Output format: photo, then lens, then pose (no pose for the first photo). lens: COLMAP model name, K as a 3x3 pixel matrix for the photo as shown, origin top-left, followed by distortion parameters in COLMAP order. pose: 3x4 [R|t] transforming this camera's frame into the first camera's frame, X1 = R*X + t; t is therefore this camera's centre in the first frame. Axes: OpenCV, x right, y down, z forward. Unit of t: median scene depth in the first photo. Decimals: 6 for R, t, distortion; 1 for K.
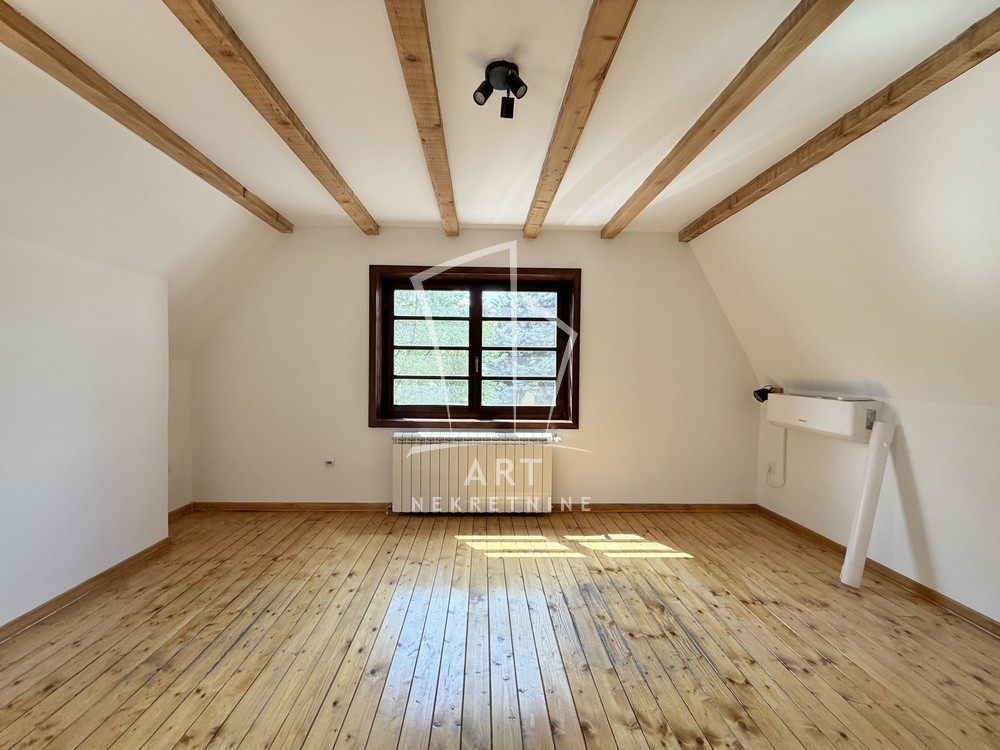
lens RADIAL K [[398.5, 0, 493.0], [0, 398.5, 376.0], [0, 0, 1]] dist [-0.001559, 0.000002]
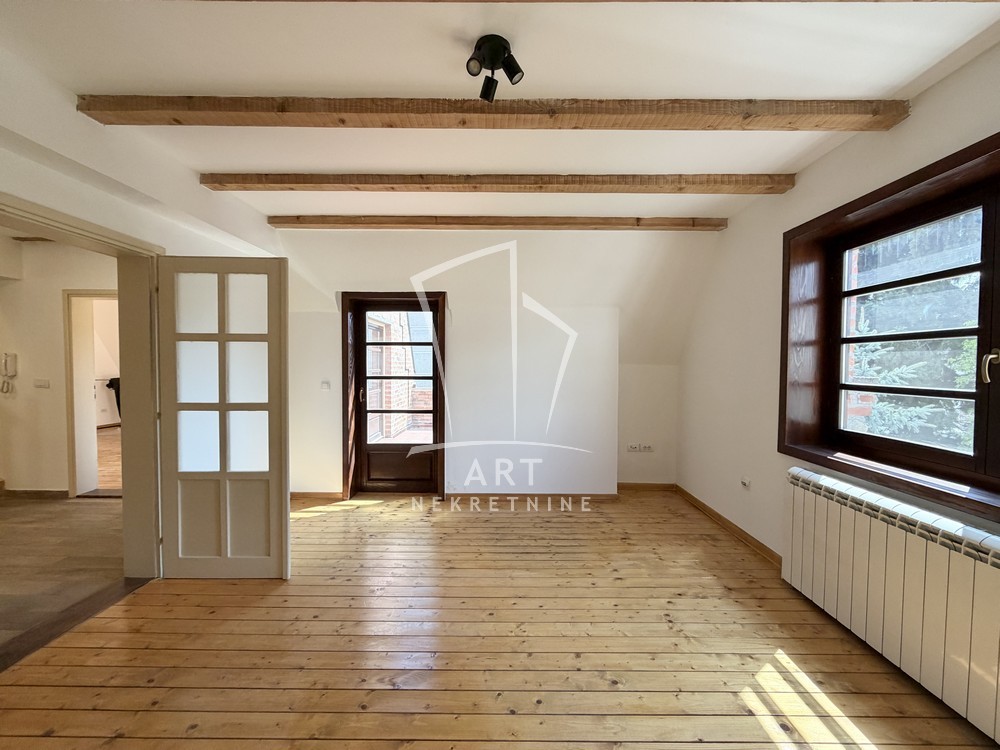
lens RADIAL K [[398.5, 0, 493.0], [0, 398.5, 376.0], [0, 0, 1]] dist [-0.001559, 0.000002]
pose [[-0.048243, 0.023599, -0.998557, 0.564914], [-0.013868, 0.999609, 0.024294, -0.029520], [0.998739, 0.015020, -0.047897, 0.623721]]
